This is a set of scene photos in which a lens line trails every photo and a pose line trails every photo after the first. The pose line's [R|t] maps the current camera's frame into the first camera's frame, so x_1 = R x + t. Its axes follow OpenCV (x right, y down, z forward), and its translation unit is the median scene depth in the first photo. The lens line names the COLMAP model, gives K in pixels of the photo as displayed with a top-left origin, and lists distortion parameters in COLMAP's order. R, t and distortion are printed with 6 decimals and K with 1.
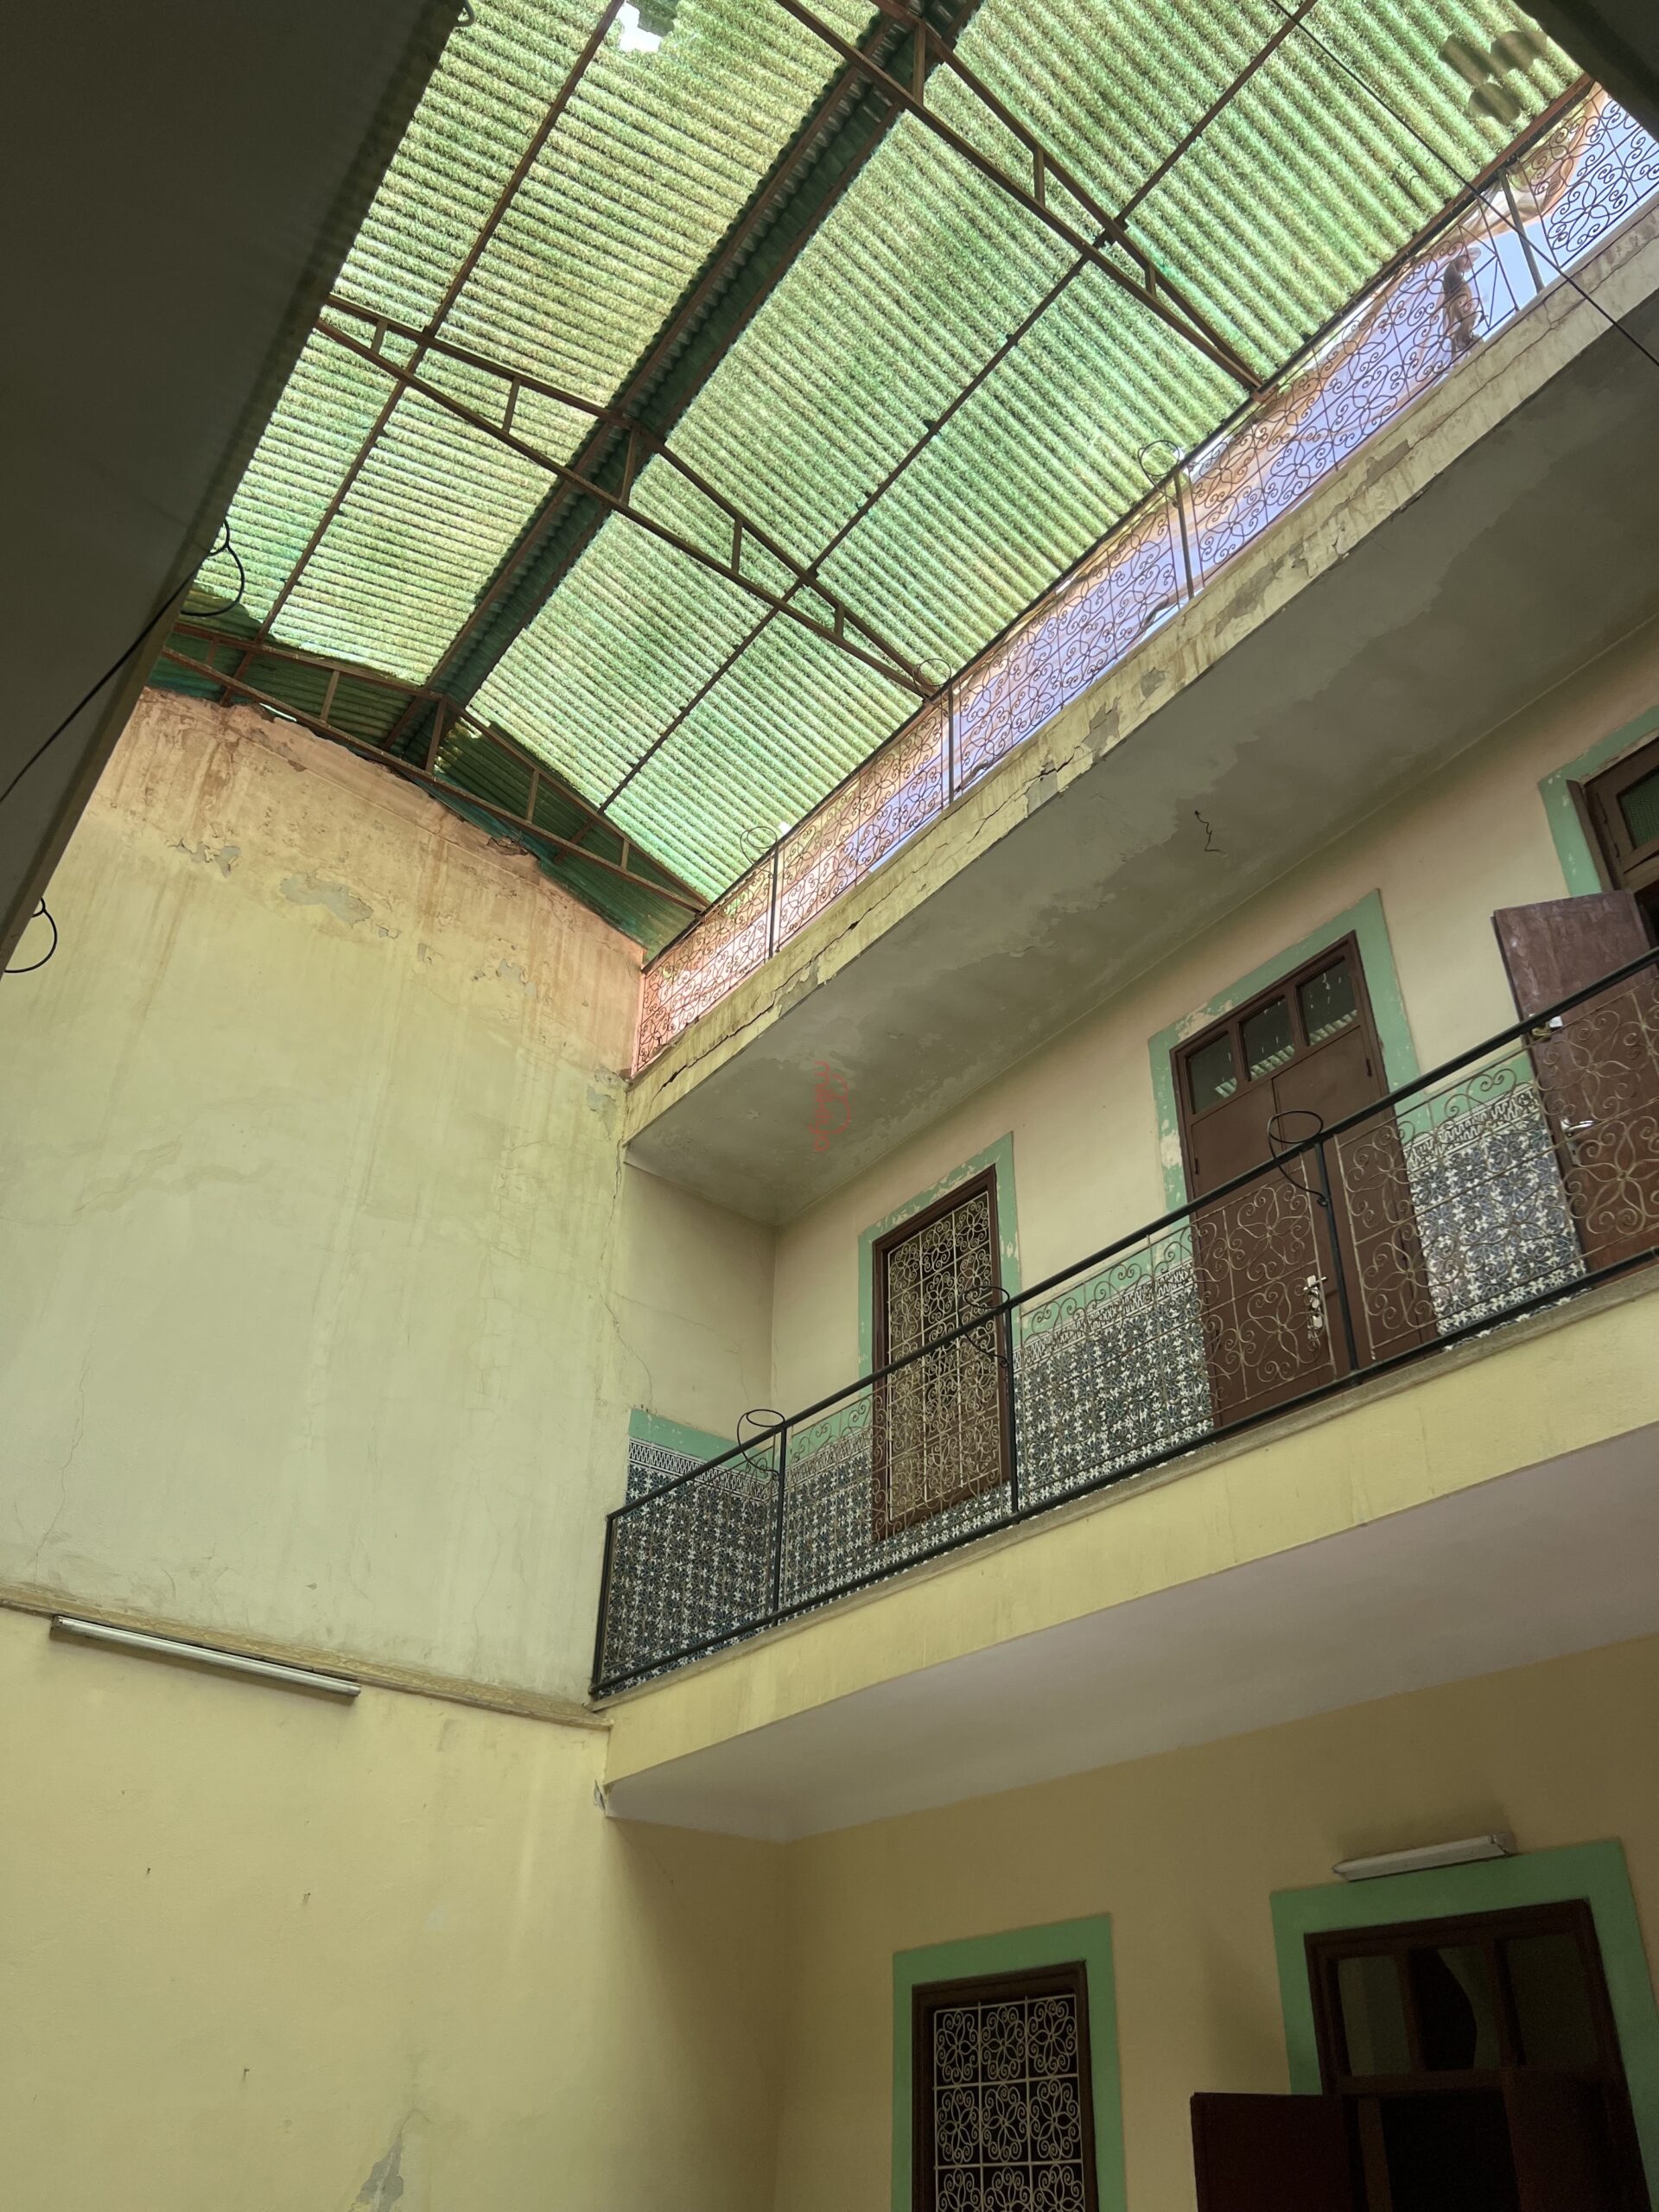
lens RADIAL K [[1662.8, 0, 829.0], [0, 1662.8, 1124.0], [0, 0, 1]] dist [0.061805, -0.067333]
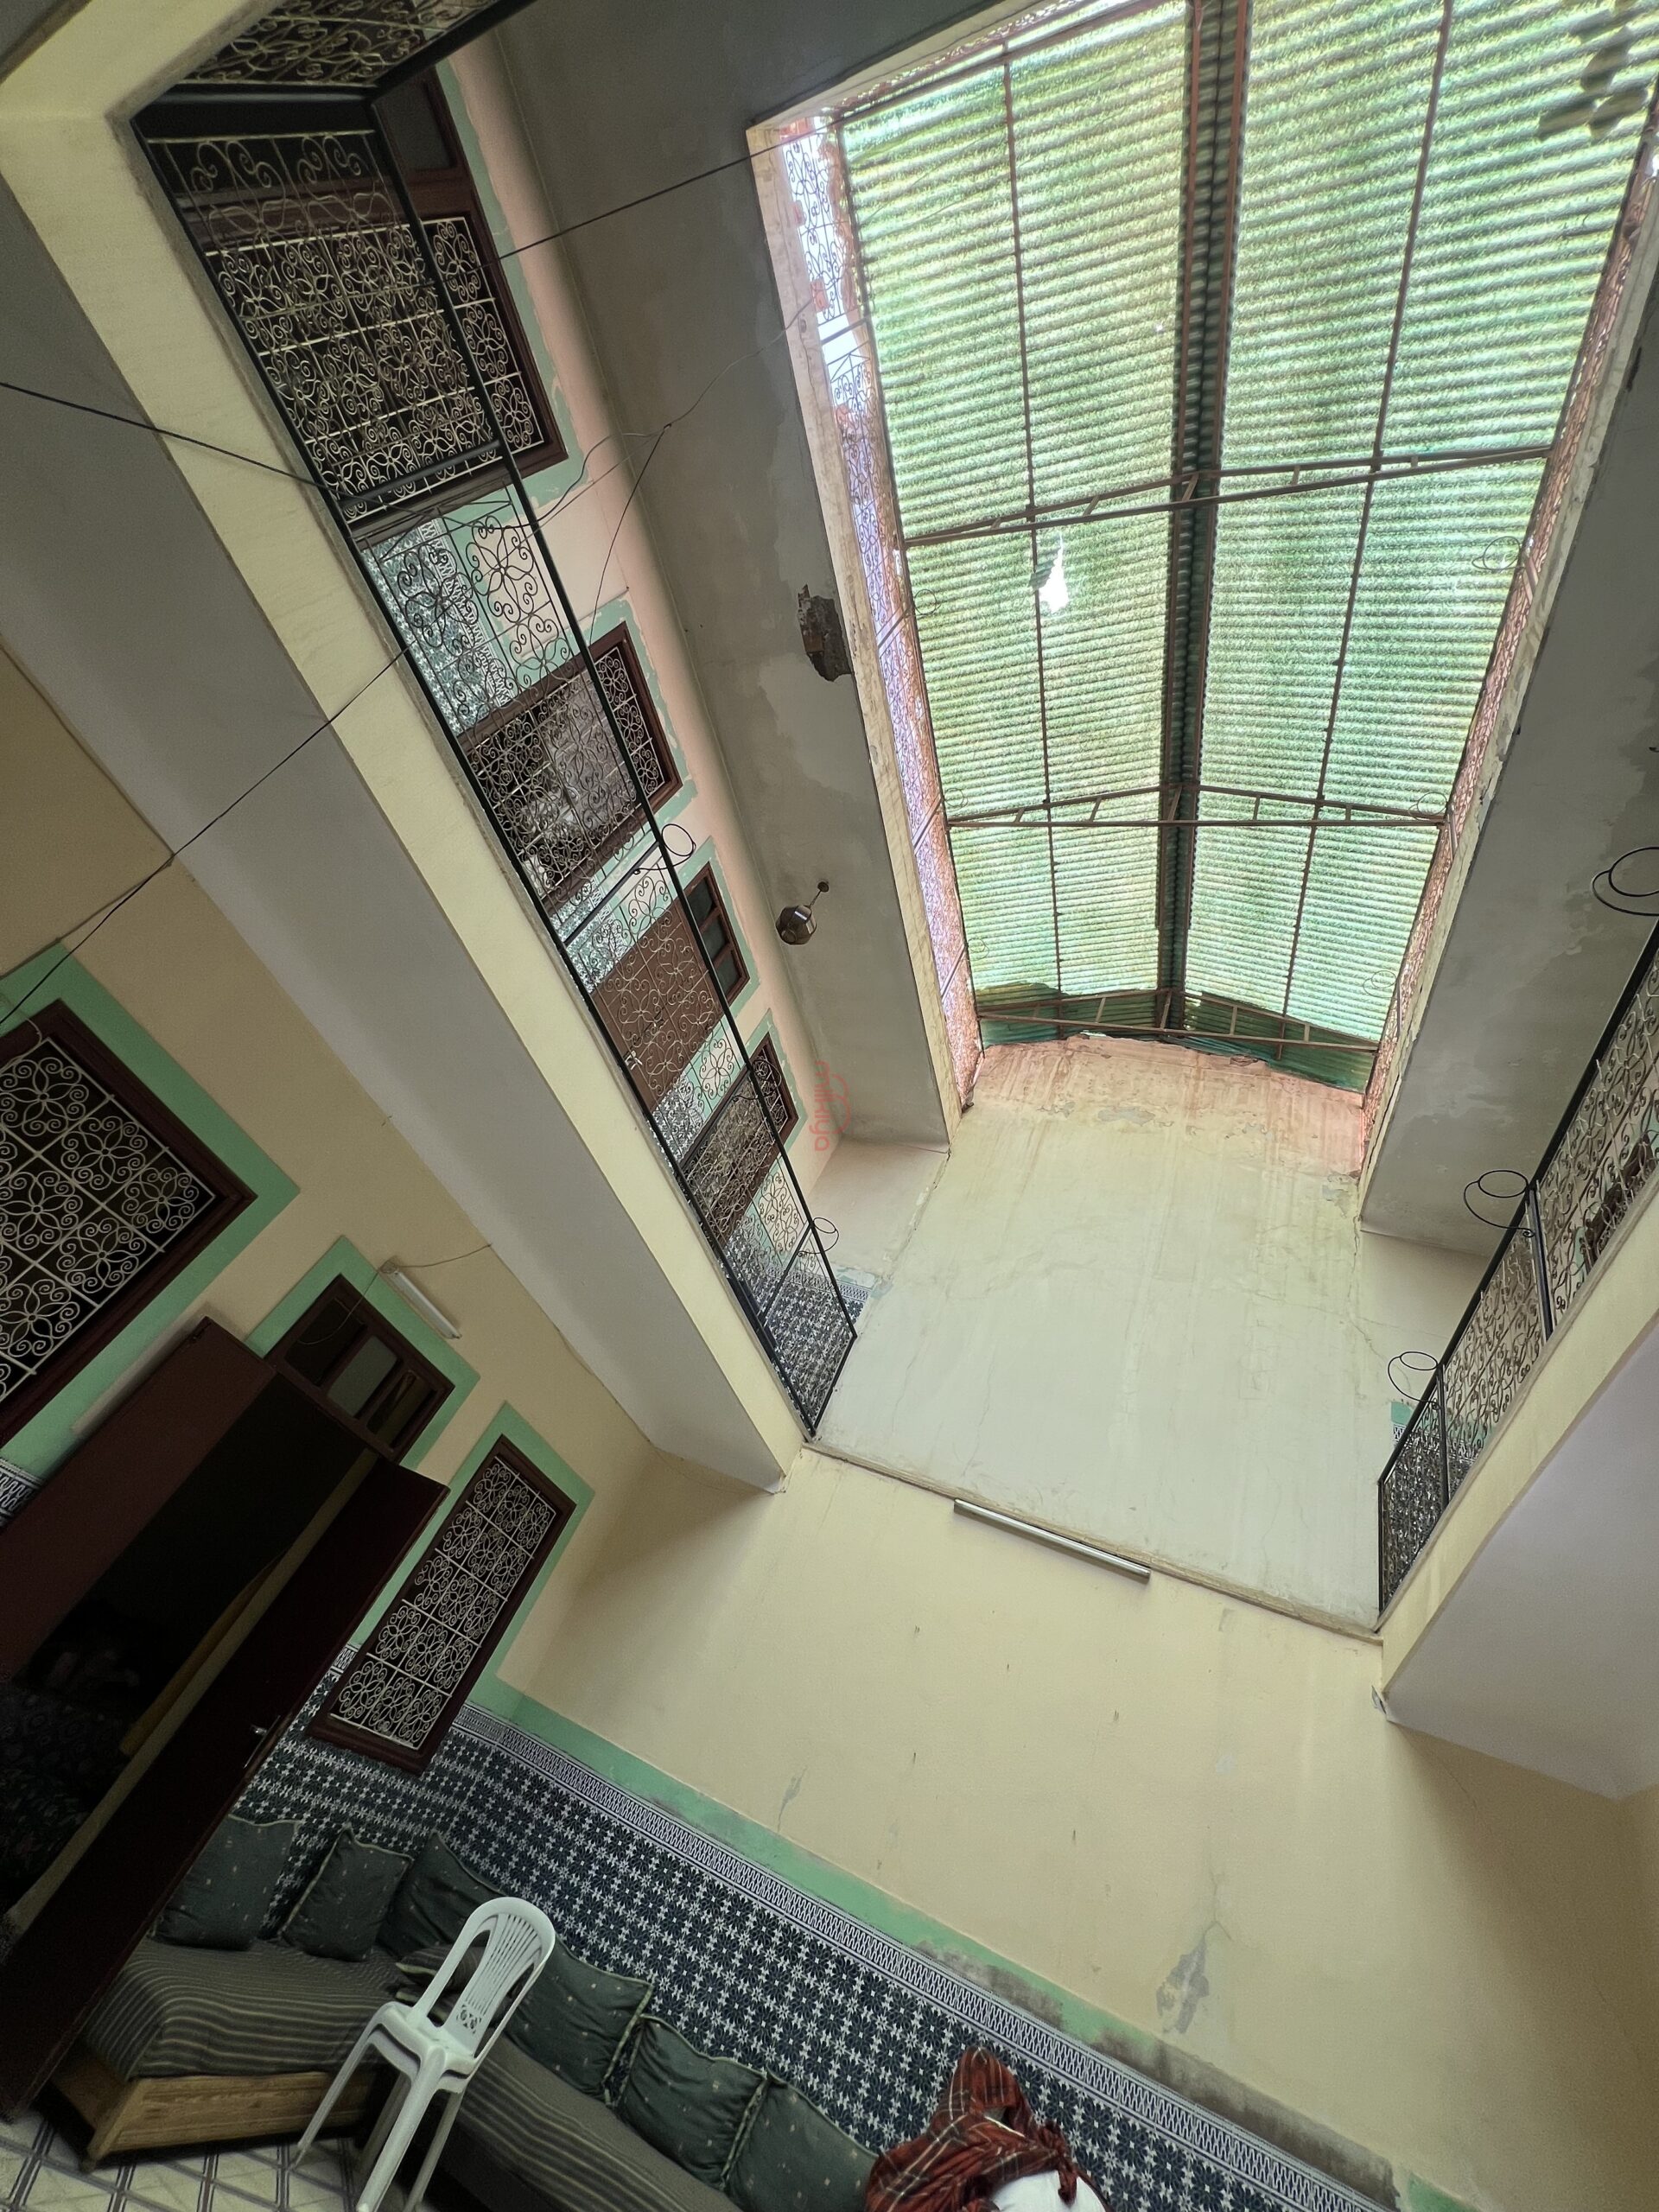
lens RADIAL K [[883.3, 0, 833.3], [0, 883.3, 1104.5], [0, 0, 1]] dist [-0.000577, -0.000156]
pose [[0.608535, -0.331662, -0.720892, 0.229384], [0.085615, 0.930604, -0.355873, 0.195622], [0.788895, 0.154843, 0.594701, 0.246411]]
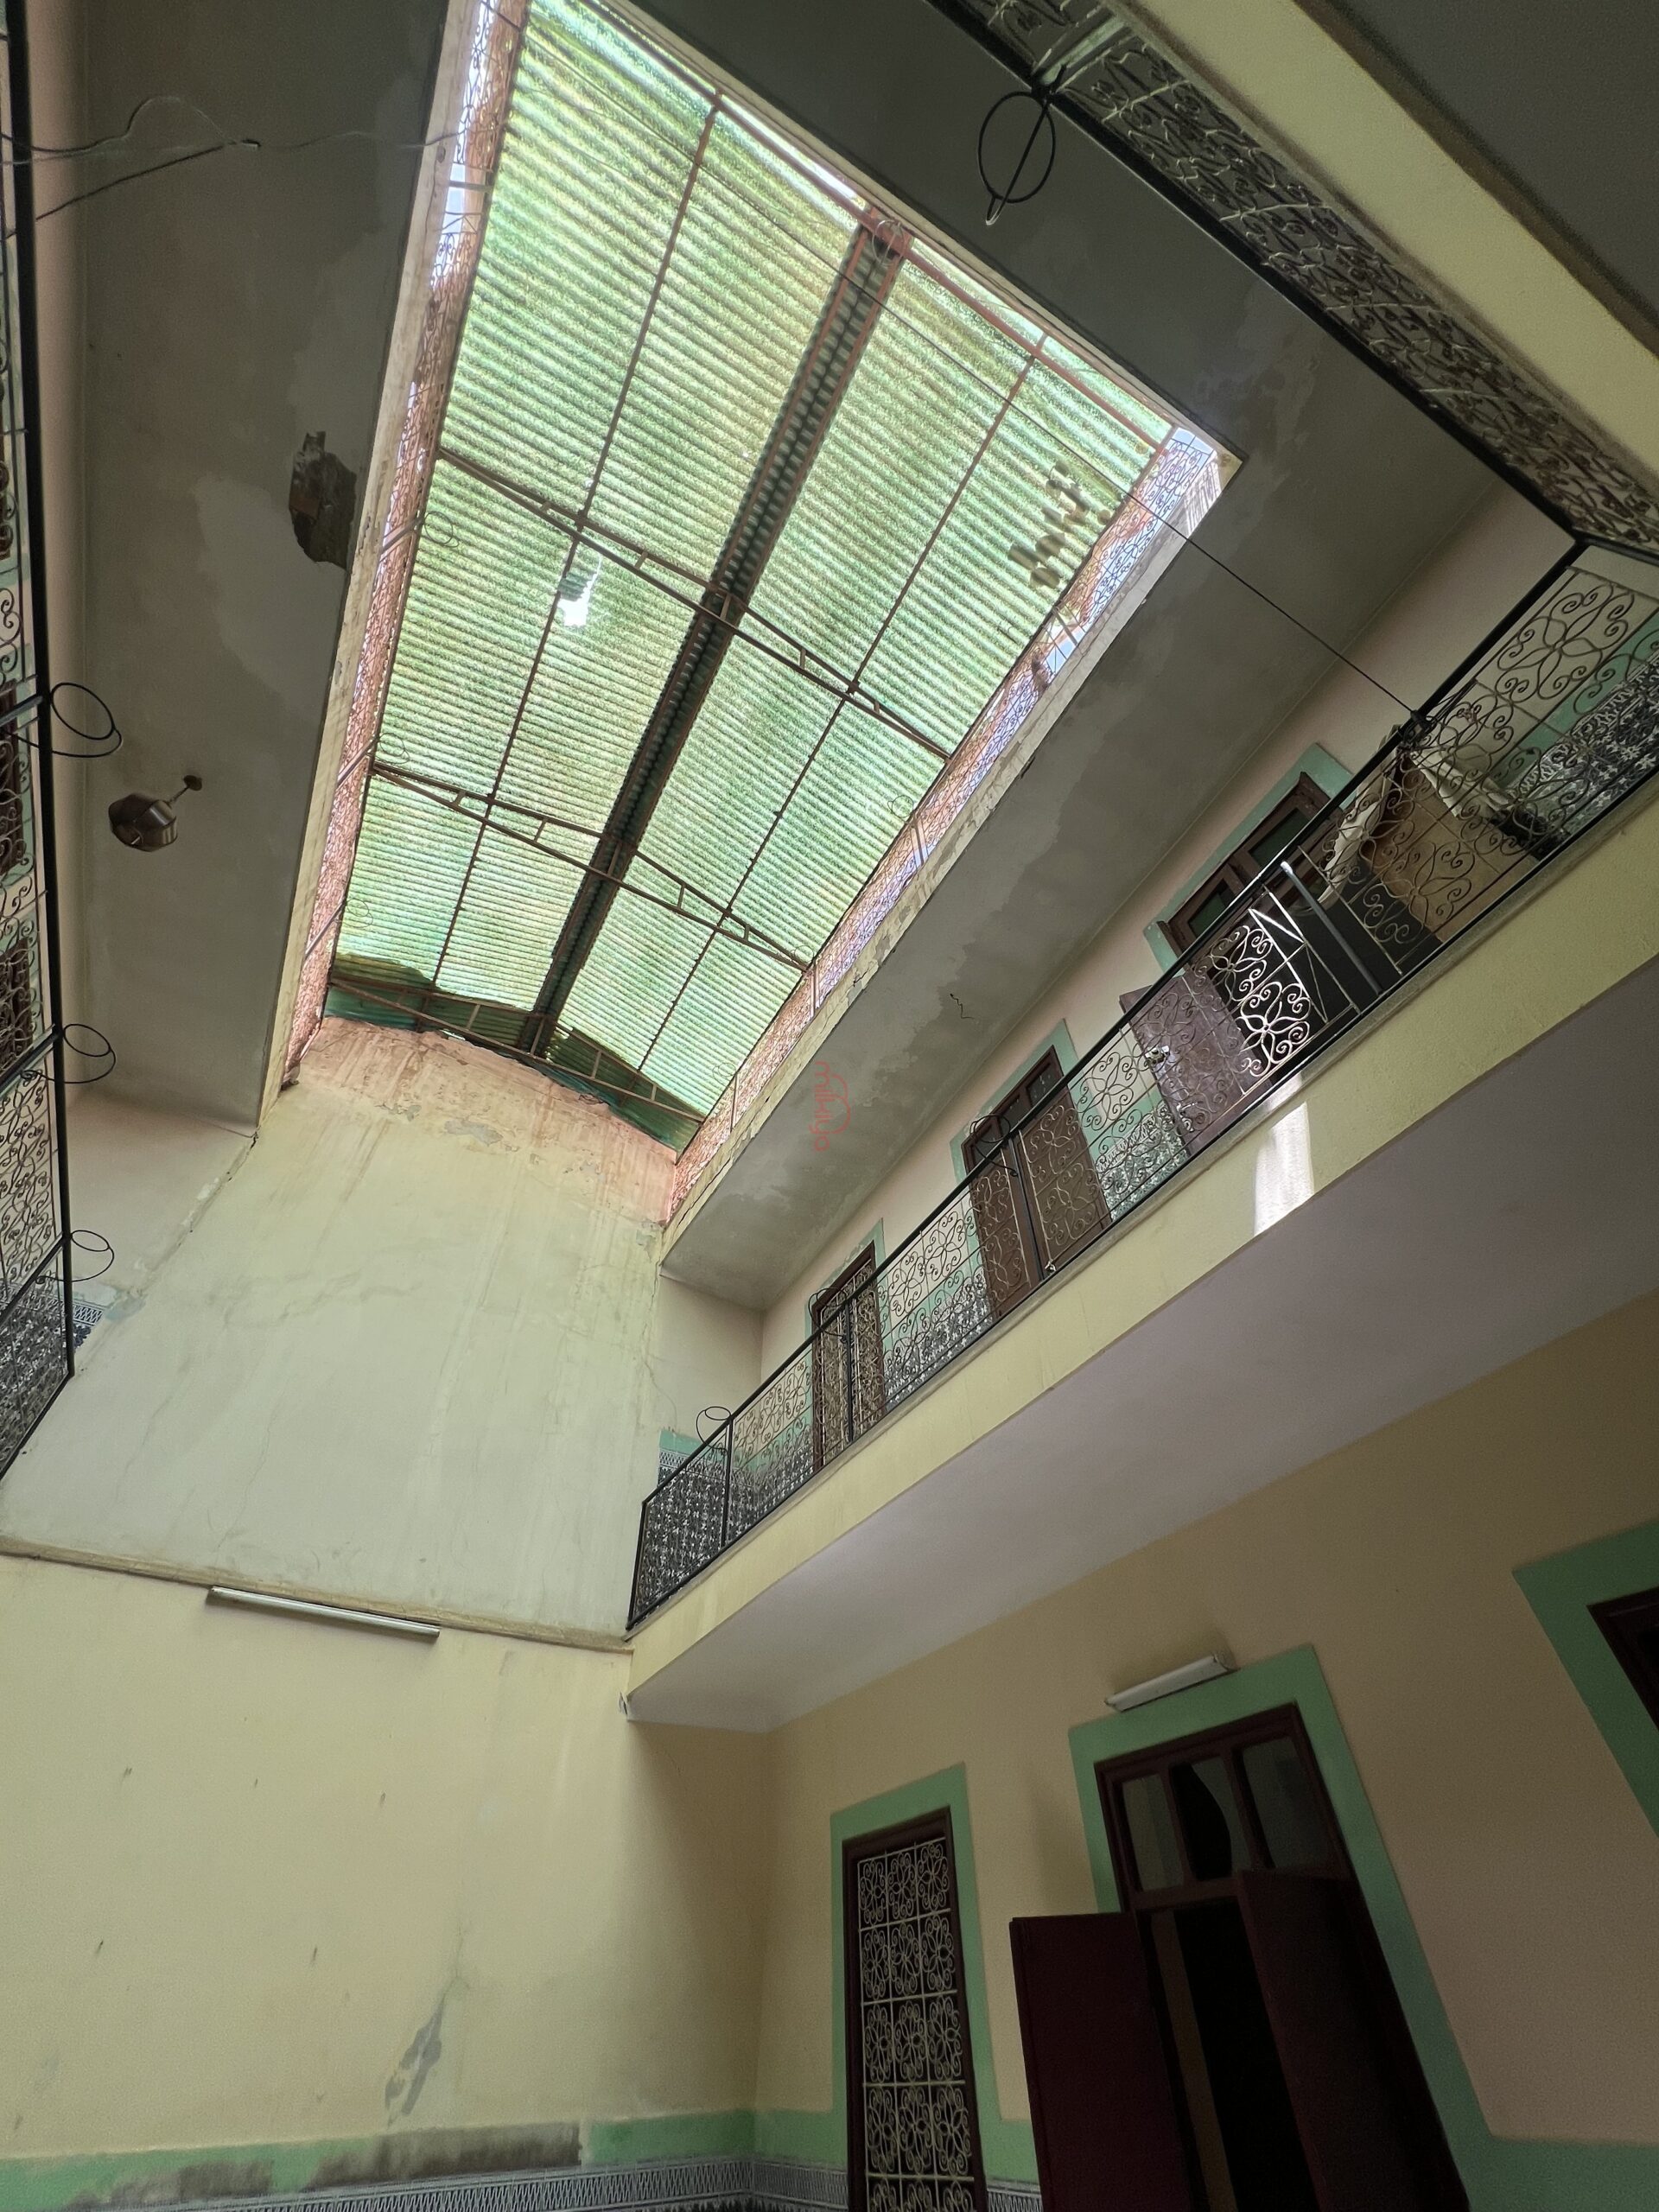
lens RADIAL K [[887.6, 0, 832.5], [0, 887.6, 1104.1], [0, 0, 1]] dist [0.000760, -0.000173]
pose [[0.992871, -0.111075, -0.043233, 0.128107], [0.097843, 0.966674, -0.236574, 0.107653], [0.068070, 0.230658, 0.970651, 0.173397]]
